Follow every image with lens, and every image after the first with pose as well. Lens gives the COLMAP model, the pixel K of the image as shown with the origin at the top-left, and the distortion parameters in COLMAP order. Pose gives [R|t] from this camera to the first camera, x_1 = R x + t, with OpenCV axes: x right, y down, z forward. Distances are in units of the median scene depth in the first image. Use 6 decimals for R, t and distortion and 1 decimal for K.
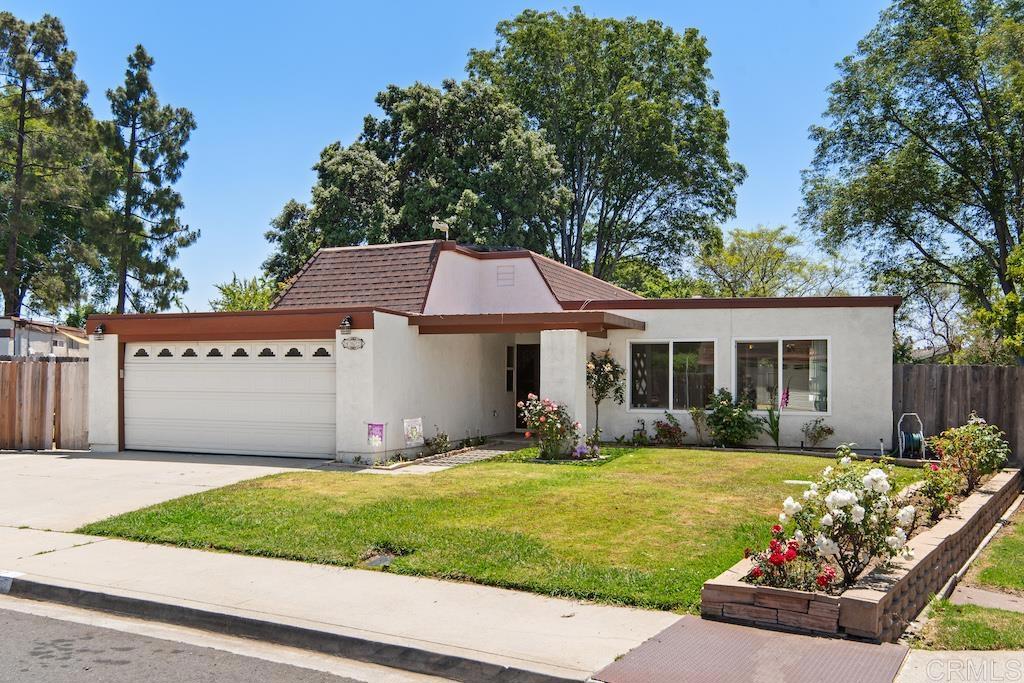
lens RADIAL K [[869.9, 0, 513.1], [0, 869.9, 397.5], [0, 0, 1]] dist [0.001265, 0.006667]
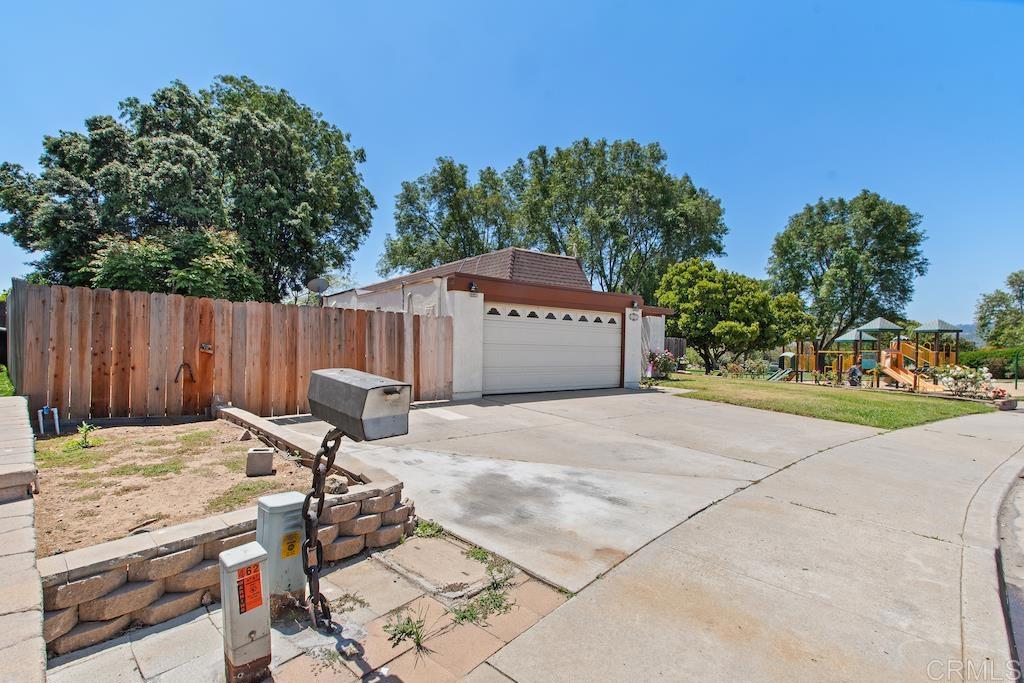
lens RADIAL K [[460.7, 0, 500.4], [0, 460.7, 337.3], [0, 0, 1]] dist [-0.000689, -0.000356]
pose [[0.513699, 0.026923, 0.857548, -0.899259], [0.004078, 0.999420, -0.033820, 0.004467], [-0.857961, 0.020870, 0.513291, 0.631972]]
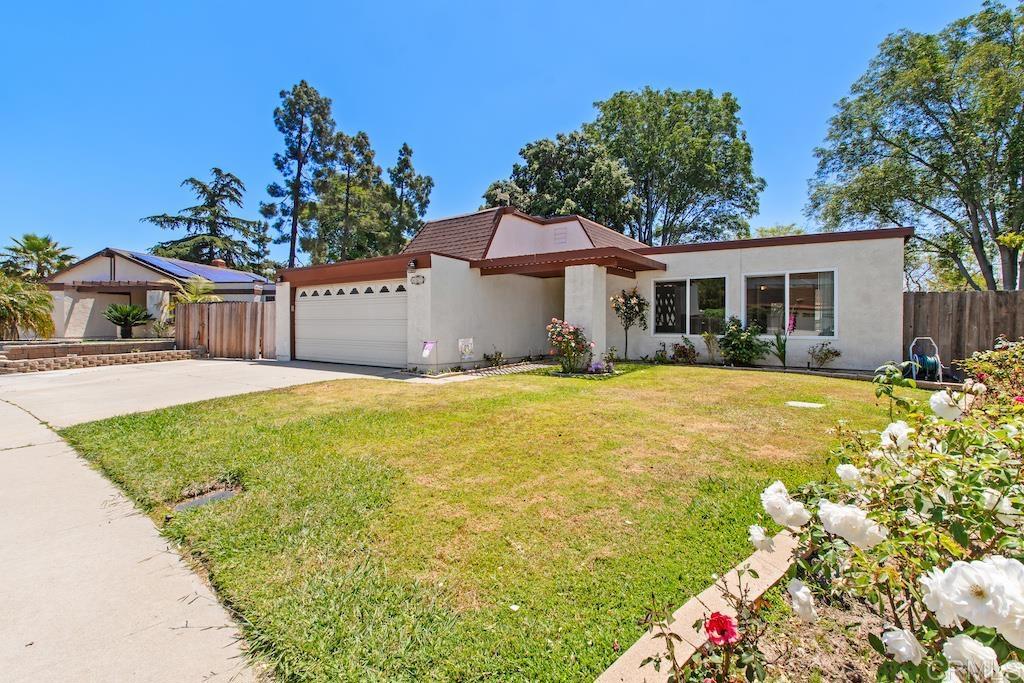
lens RADIAL K [[446.9, 0, 519.9], [0, 446.9, 336.3], [0, 0, 1]] dist [-0.006216, -0.000815]
pose [[0.968231, 0.003725, -0.250029, 0.111534], [-0.004548, 0.999986, -0.002715, 0.019524], [0.250016, 0.003765, 0.968234, 0.338375]]
